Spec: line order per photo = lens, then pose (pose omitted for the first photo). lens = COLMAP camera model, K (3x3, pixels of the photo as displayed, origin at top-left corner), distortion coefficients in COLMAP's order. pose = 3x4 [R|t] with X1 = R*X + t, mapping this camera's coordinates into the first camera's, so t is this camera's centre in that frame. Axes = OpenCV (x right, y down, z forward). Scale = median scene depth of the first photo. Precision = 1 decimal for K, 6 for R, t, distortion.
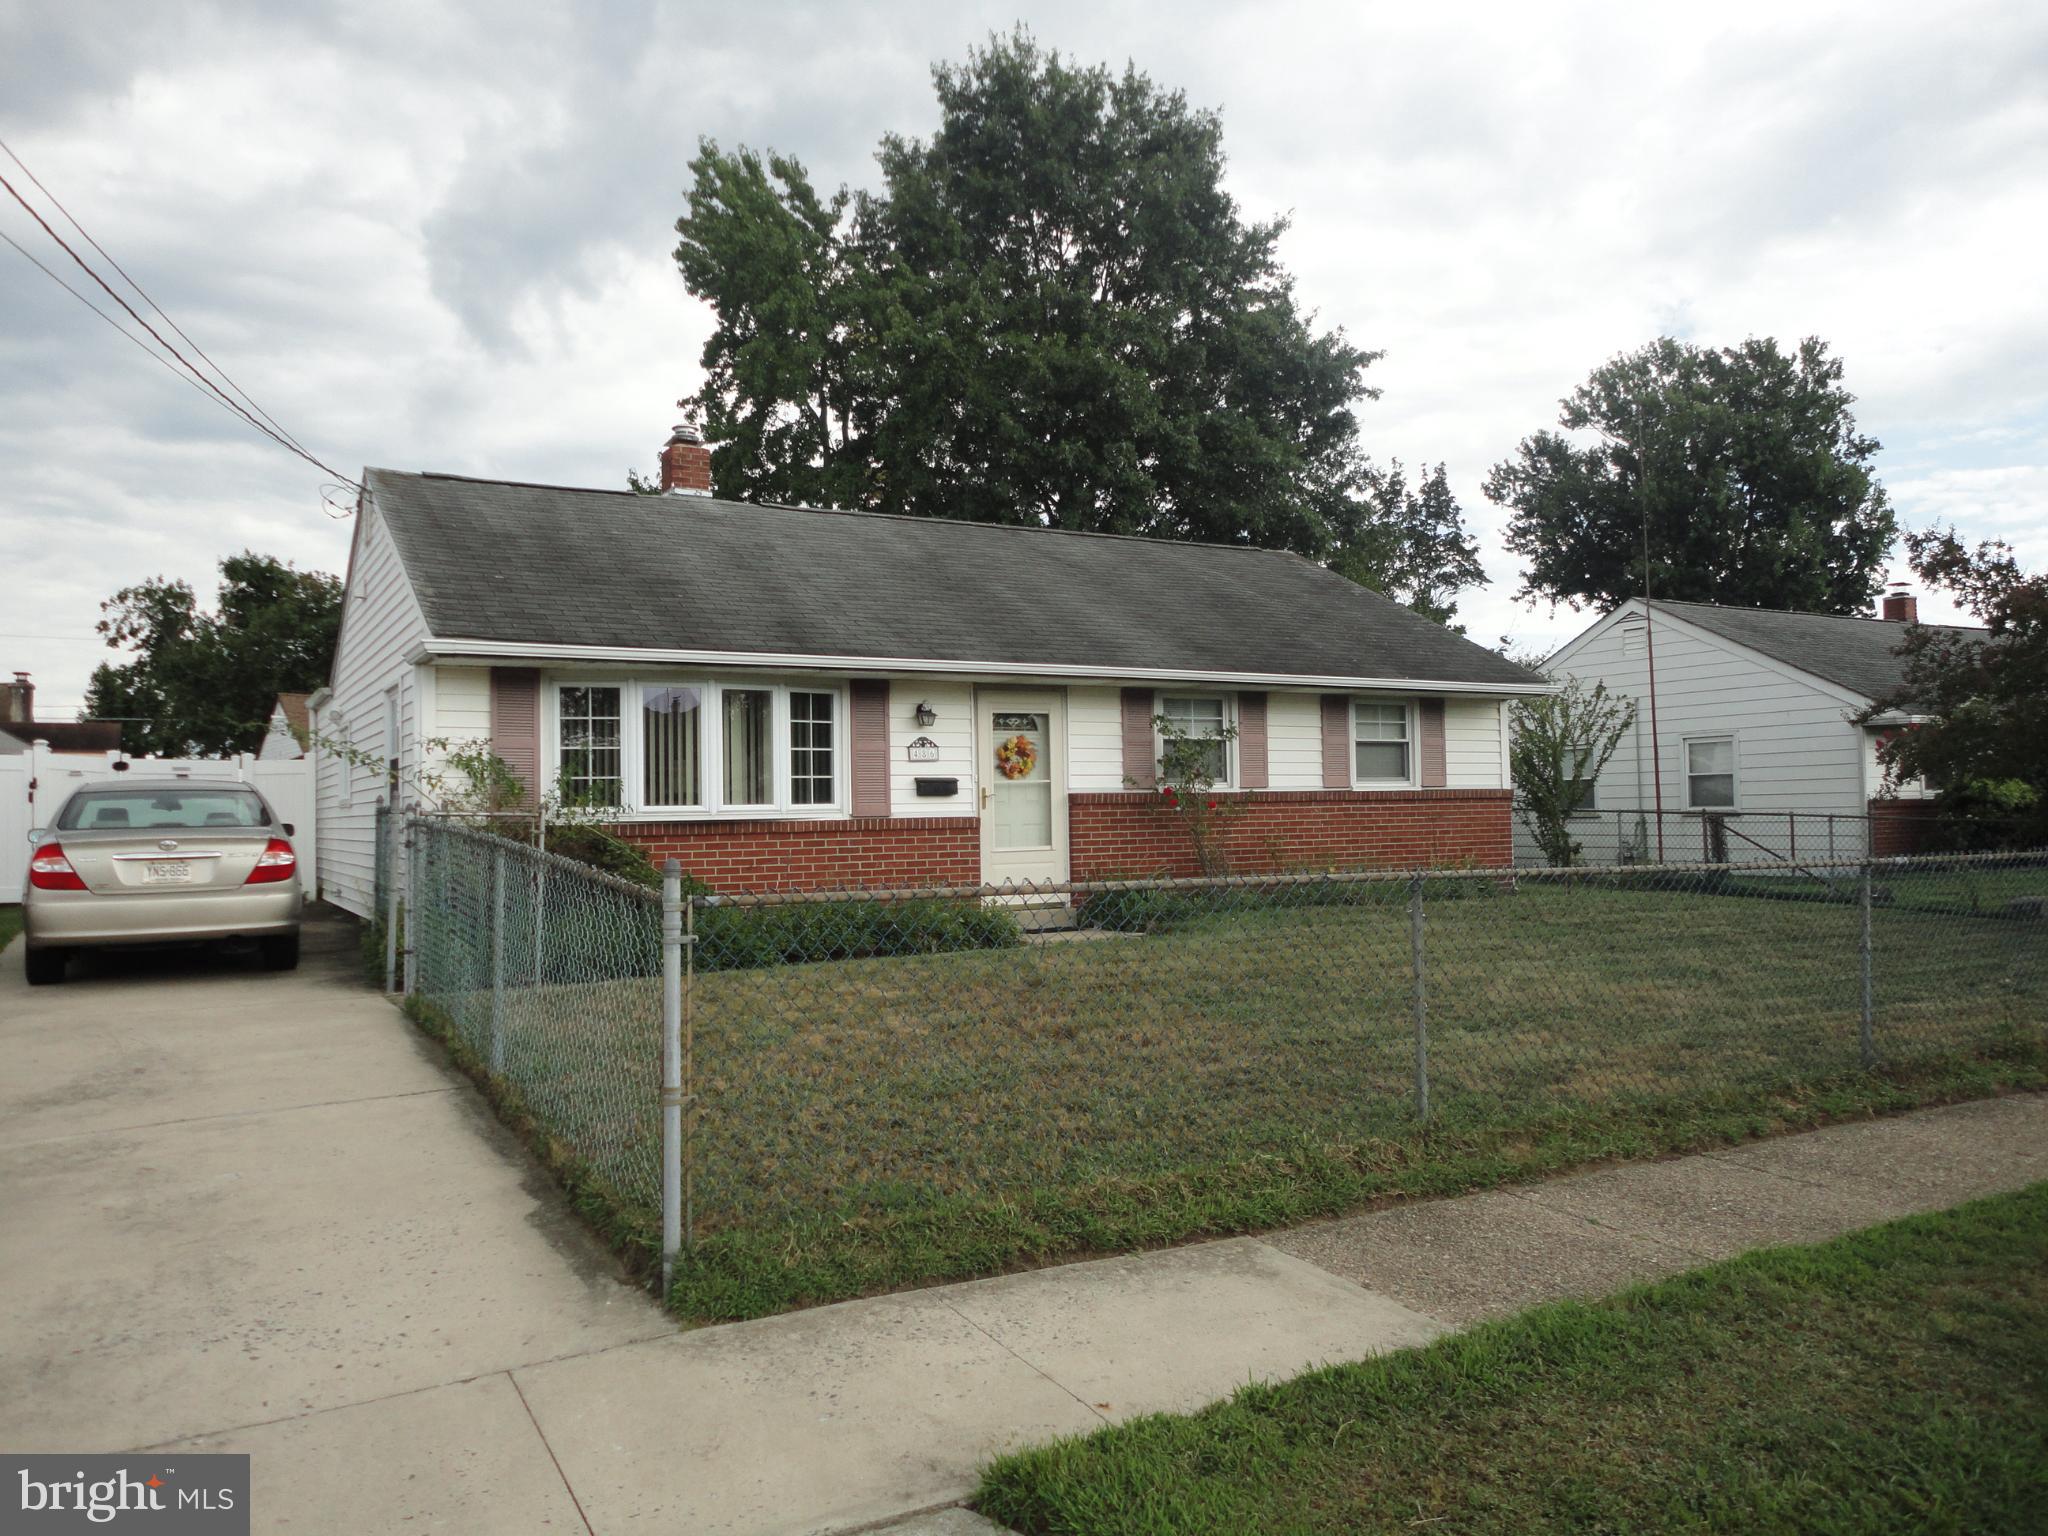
lens RADIAL K [[1535.0, 0, 1024.0], [0, 1535.0, 768.0], [0, 0, 1]] dist [-0.003667, -0.002605]
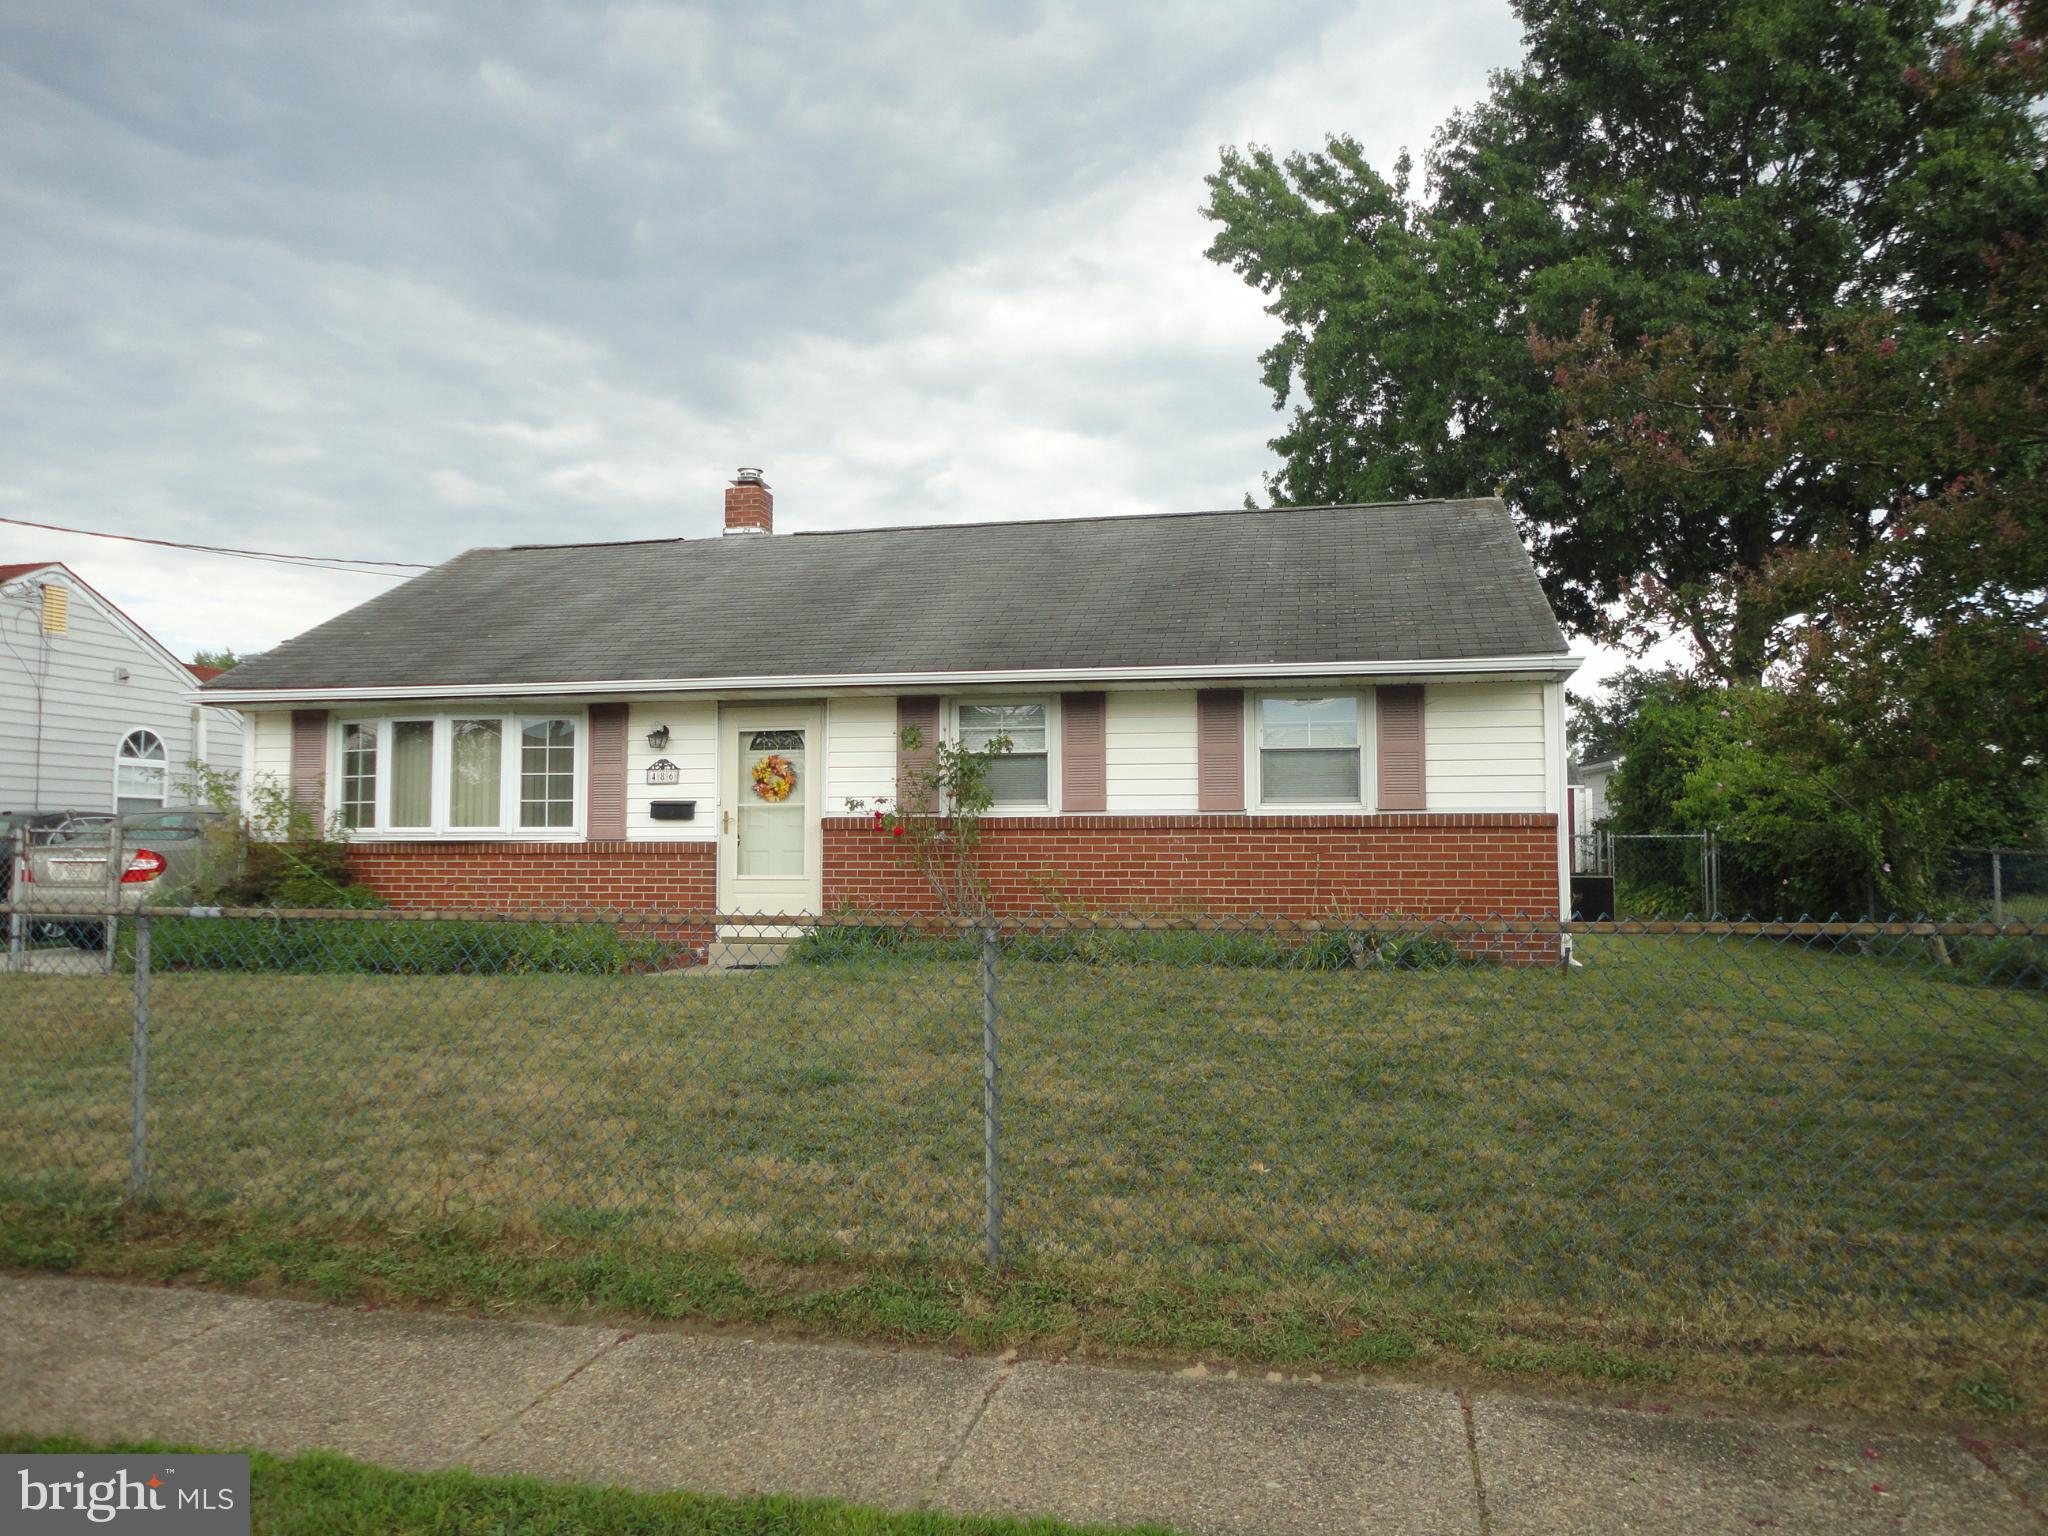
lens RADIAL K [[1488.1, 0, 1014.6], [0, 1488.1, 757.6], [0, 0, 1]] dist [0.002735, -0.003916]
pose [[0.727674, -0.021124, -0.685598, 0.739274], [0.009542, 0.999741, -0.020675, 0.000598], [0.685857, 0.008503, 0.727687, 0.459455]]
